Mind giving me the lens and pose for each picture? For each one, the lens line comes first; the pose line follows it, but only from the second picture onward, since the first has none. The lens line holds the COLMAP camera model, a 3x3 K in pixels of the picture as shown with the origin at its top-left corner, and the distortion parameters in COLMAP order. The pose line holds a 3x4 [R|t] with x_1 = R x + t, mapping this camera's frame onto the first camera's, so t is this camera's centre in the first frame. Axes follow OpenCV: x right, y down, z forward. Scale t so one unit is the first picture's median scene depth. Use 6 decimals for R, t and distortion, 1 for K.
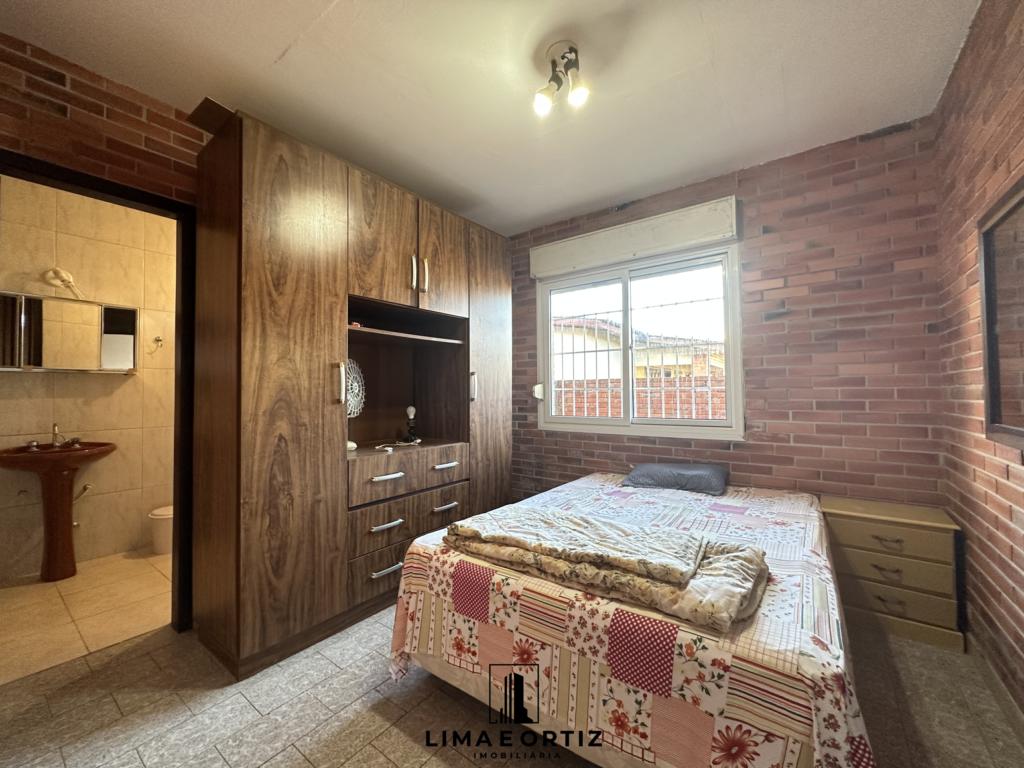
lens RADIAL K [[408.3, 0, 513.3], [0, 408.3, 389.4], [0, 0, 1]] dist [-0.002505, 0.000878]
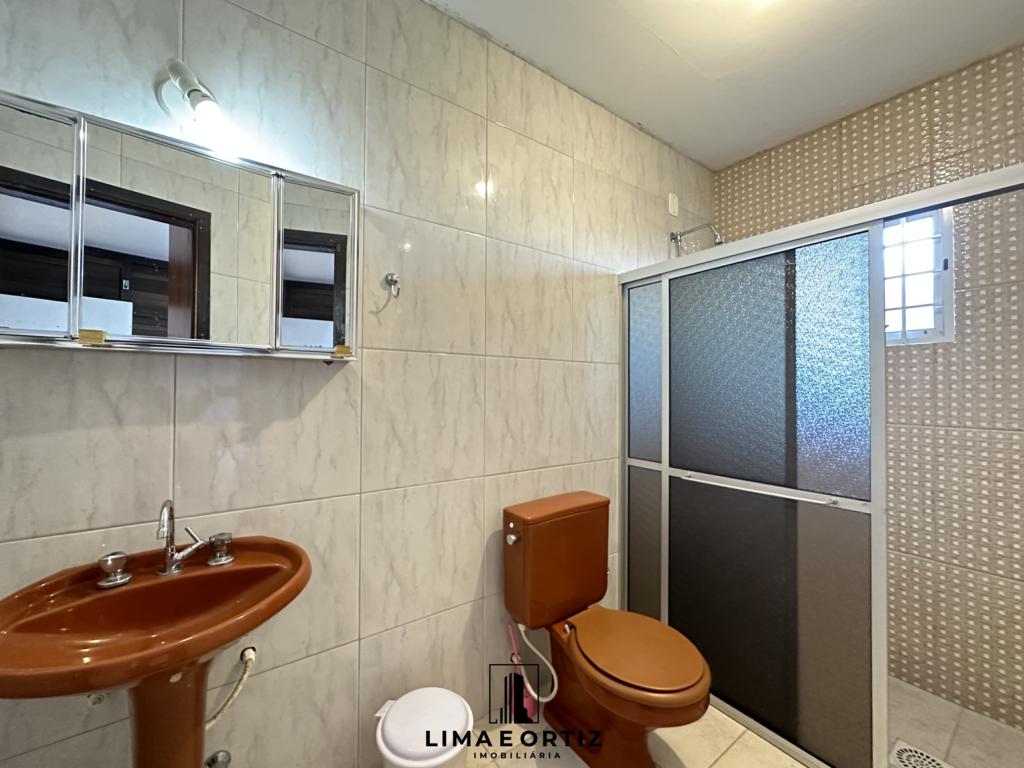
lens RADIAL K [[408.3, 0, 516.4], [0, 408.3, 385.9], [0, 0, 1]] dist [-0.002505, 0.000878]
pose [[0.953645, 0.007731, -0.300836, -0.654139], [-0.007499, 0.999970, 0.001925, -0.014911], [0.300842, 0.000420, 0.953674, 0.671909]]
